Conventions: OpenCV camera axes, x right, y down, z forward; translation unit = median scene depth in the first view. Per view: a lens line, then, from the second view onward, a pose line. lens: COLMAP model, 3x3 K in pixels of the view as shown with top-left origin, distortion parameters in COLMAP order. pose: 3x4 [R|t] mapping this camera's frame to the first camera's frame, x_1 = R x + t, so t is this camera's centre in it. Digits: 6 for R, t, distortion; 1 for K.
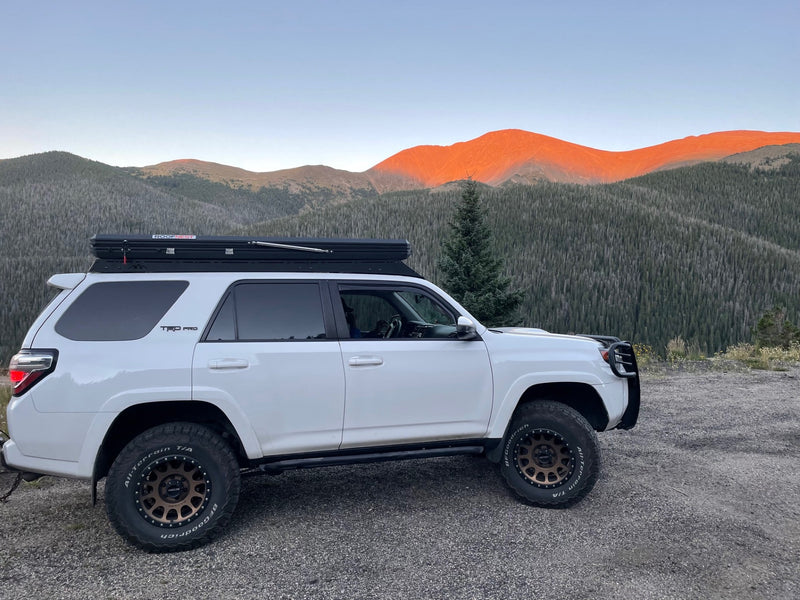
lens RADIAL K [[615.2, 0, 404.7], [0, 615.2, 293.6], [0, 0, 1]] dist [0.082823, -0.059772]
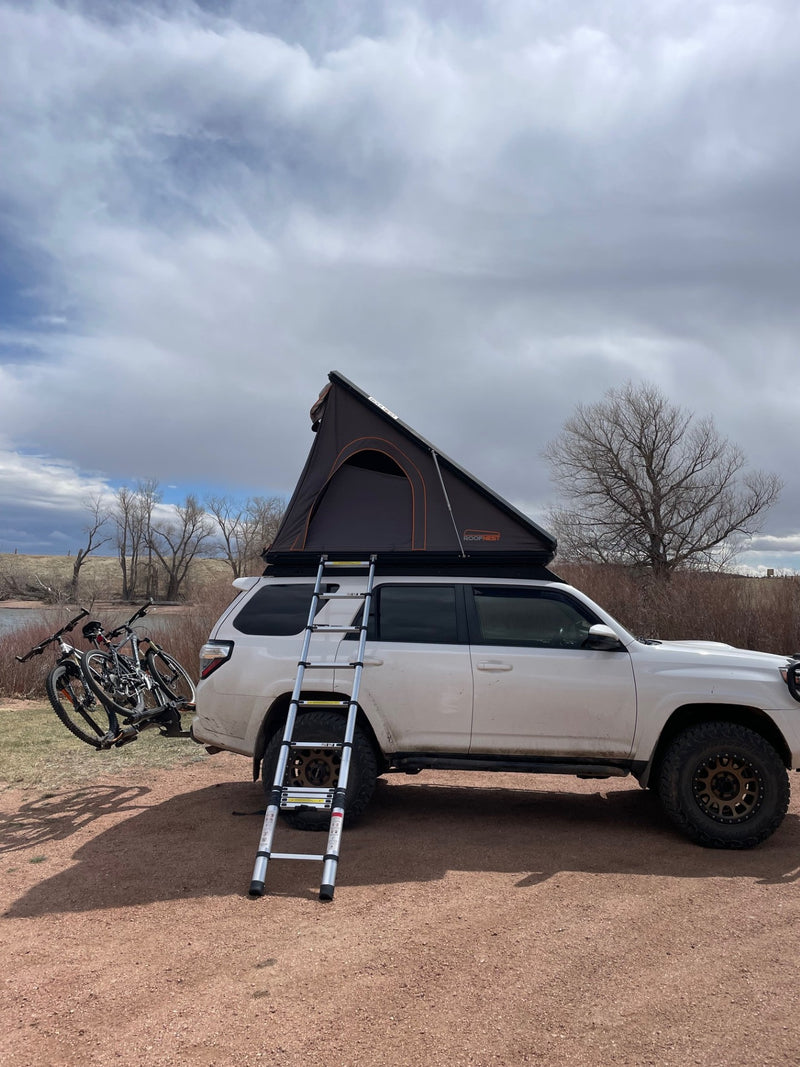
lens RADIAL K [[820.5, 0, 390.7], [0, 820.5, 524.8], [0, 0, 1]] dist [0.082823, -0.059772]
pose [[0.920618, -0.018303, -0.390036, 0.296038], [-0.013045, 0.996902, -0.077570, -0.012987], [0.390247, 0.076501, 0.917527, -0.298687]]
